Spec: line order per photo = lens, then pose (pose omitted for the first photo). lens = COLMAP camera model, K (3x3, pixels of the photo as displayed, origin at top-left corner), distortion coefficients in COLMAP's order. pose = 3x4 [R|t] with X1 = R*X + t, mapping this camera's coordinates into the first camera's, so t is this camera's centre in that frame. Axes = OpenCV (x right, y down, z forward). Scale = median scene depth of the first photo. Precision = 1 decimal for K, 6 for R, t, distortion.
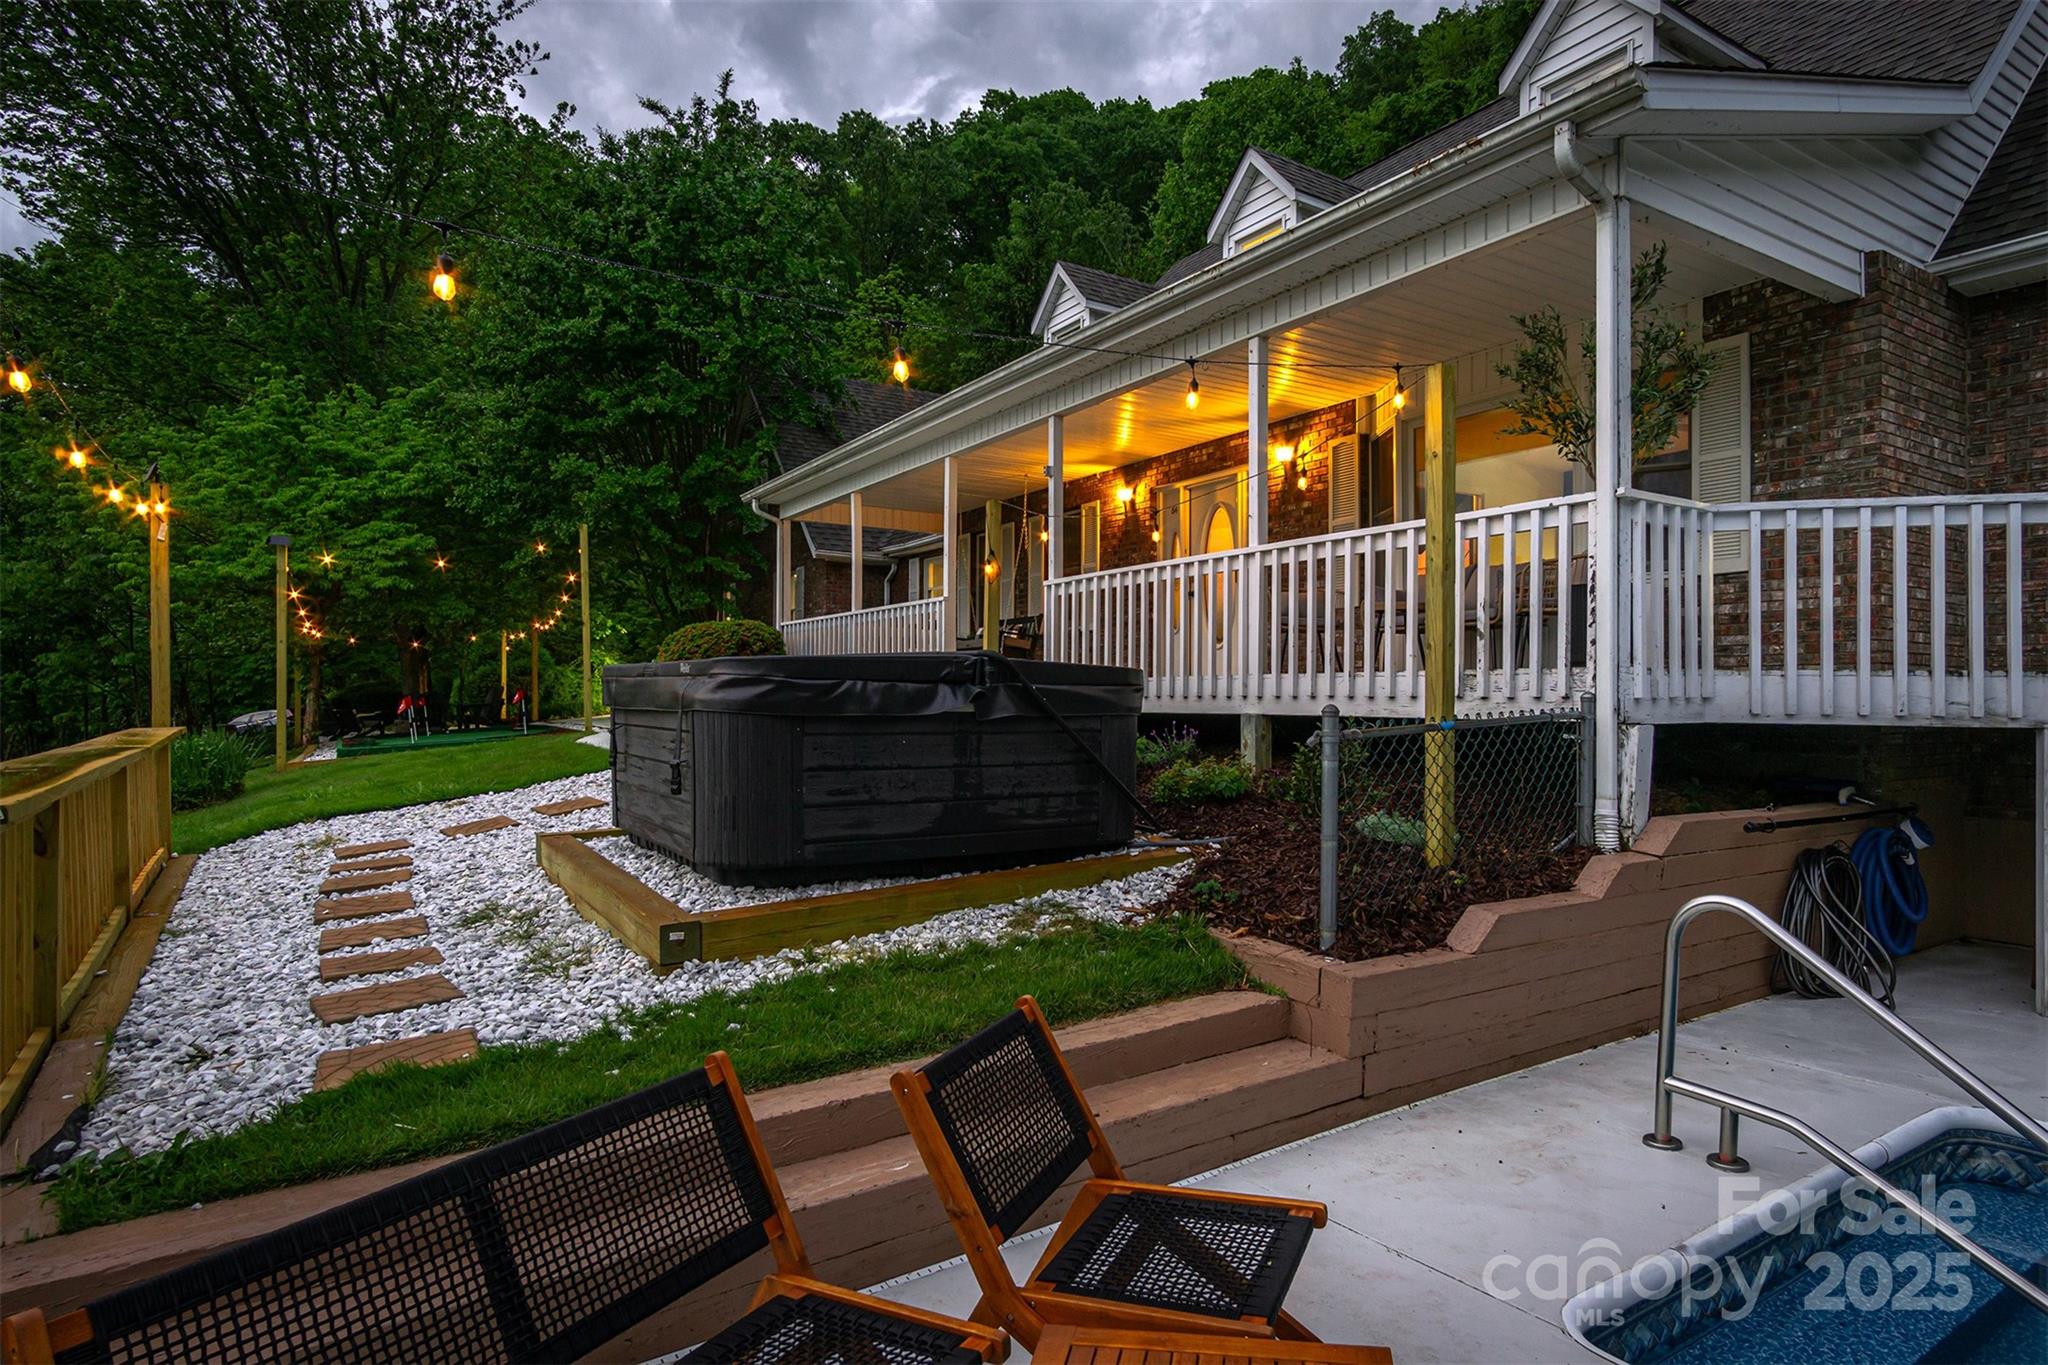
lens RADIAL K [[1097.6, 0, 1028.0], [0, 1097.6, 696.5], [0, 0, 1]] dist [0.002024, -0.000428]
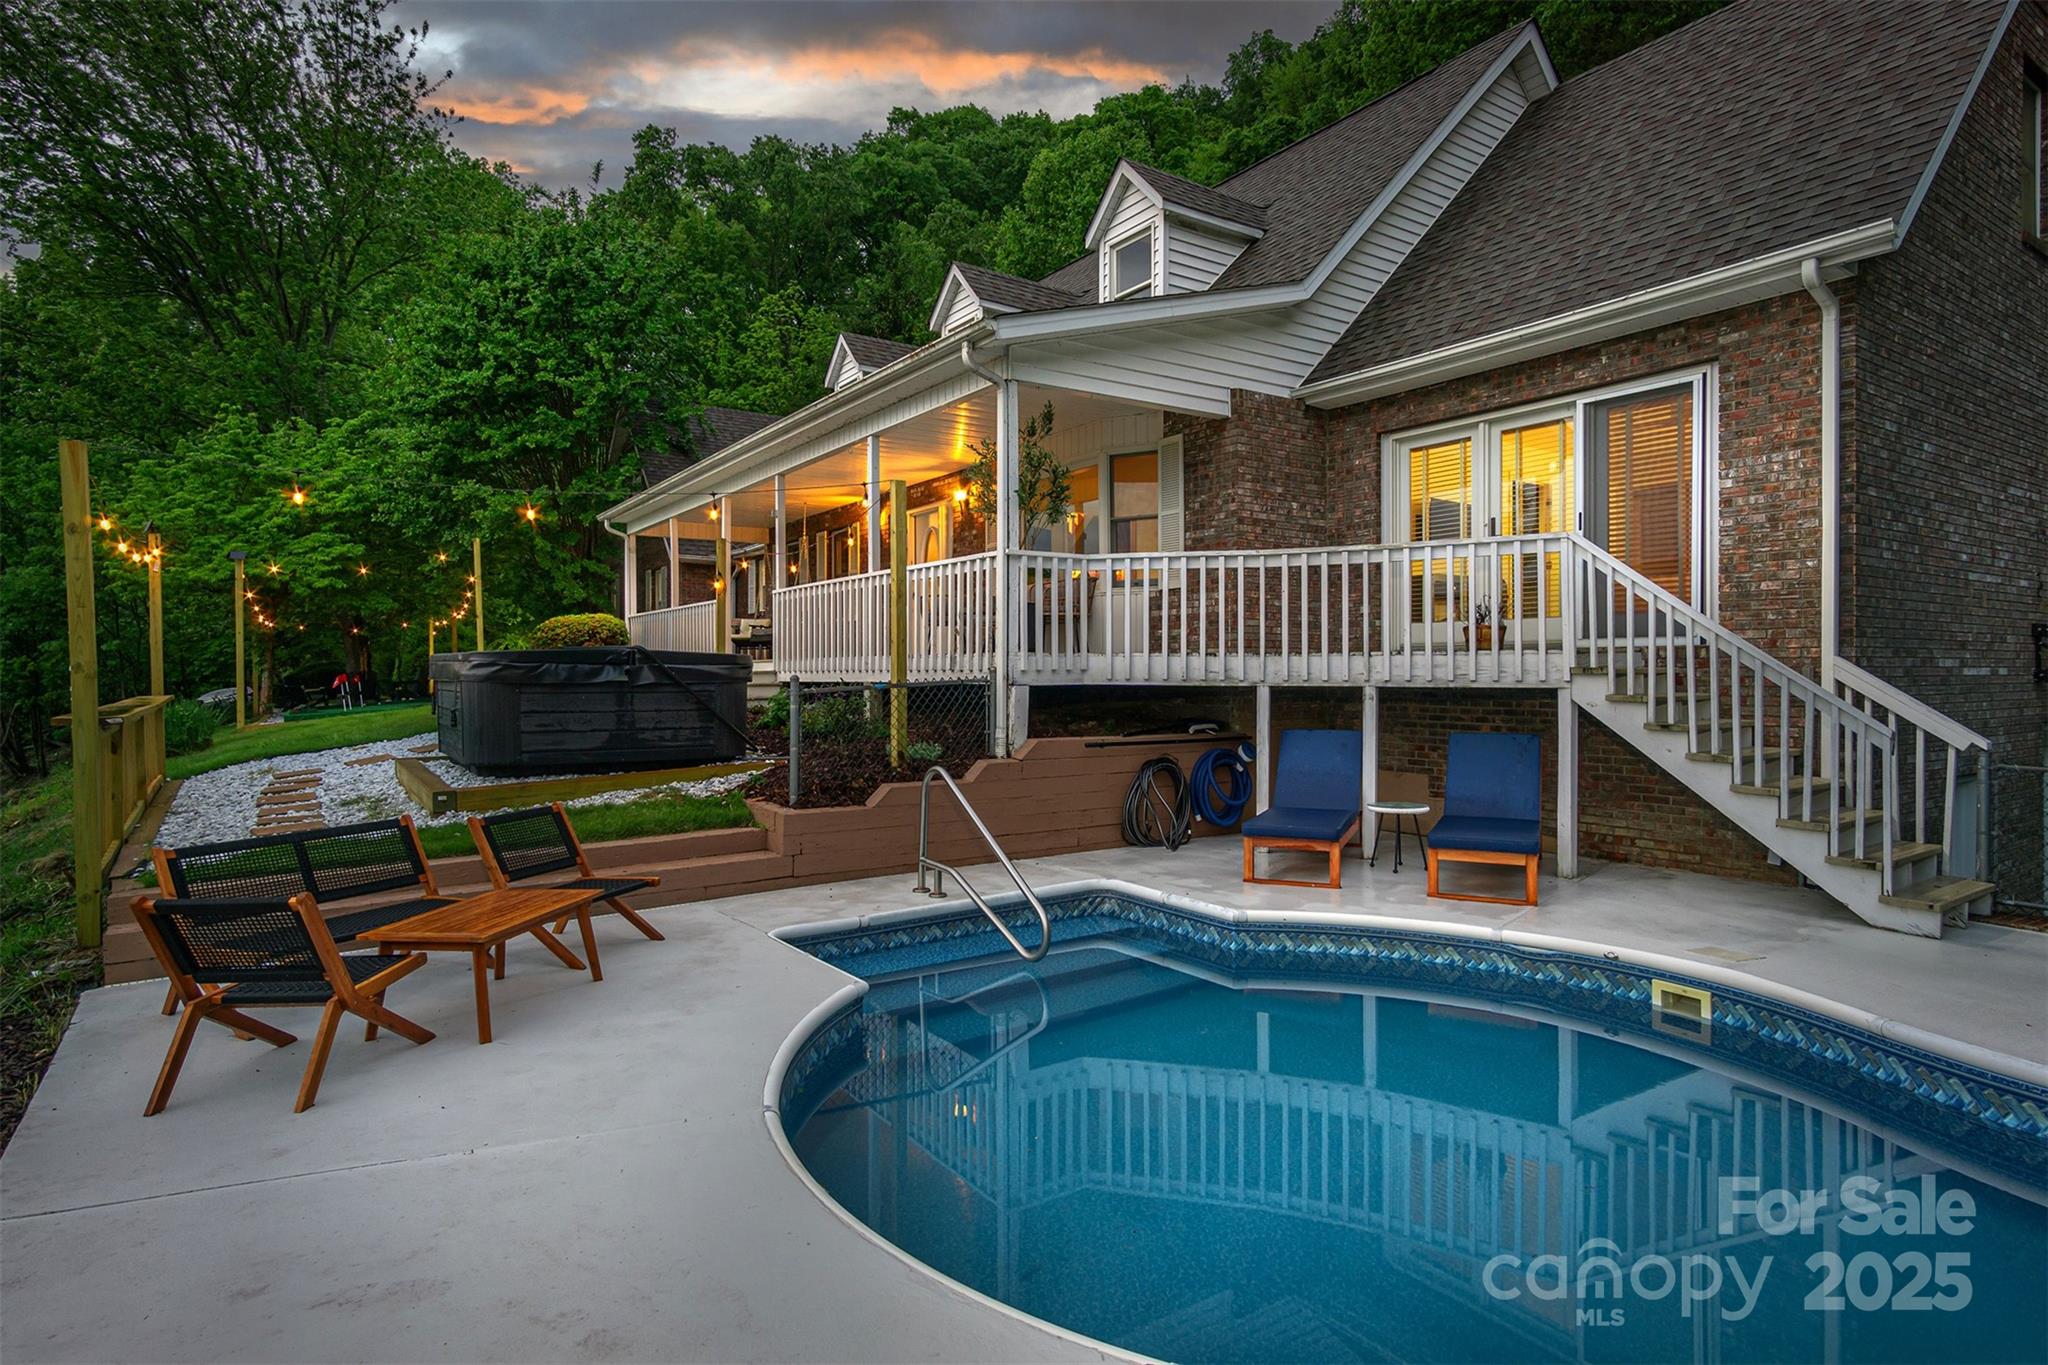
lens RADIAL K [[1137.4, 0, 1024.0], [0, 1137.4, 682.5], [0, 0, 1]] dist [0.002369, 0.001328]
pose [[0.999977, -0.006606, 0.001606, 0.210812], [0.006589, 0.999924, 0.010422, 0.000801], [-0.001675, -0.010411, 0.999944, -0.299854]]
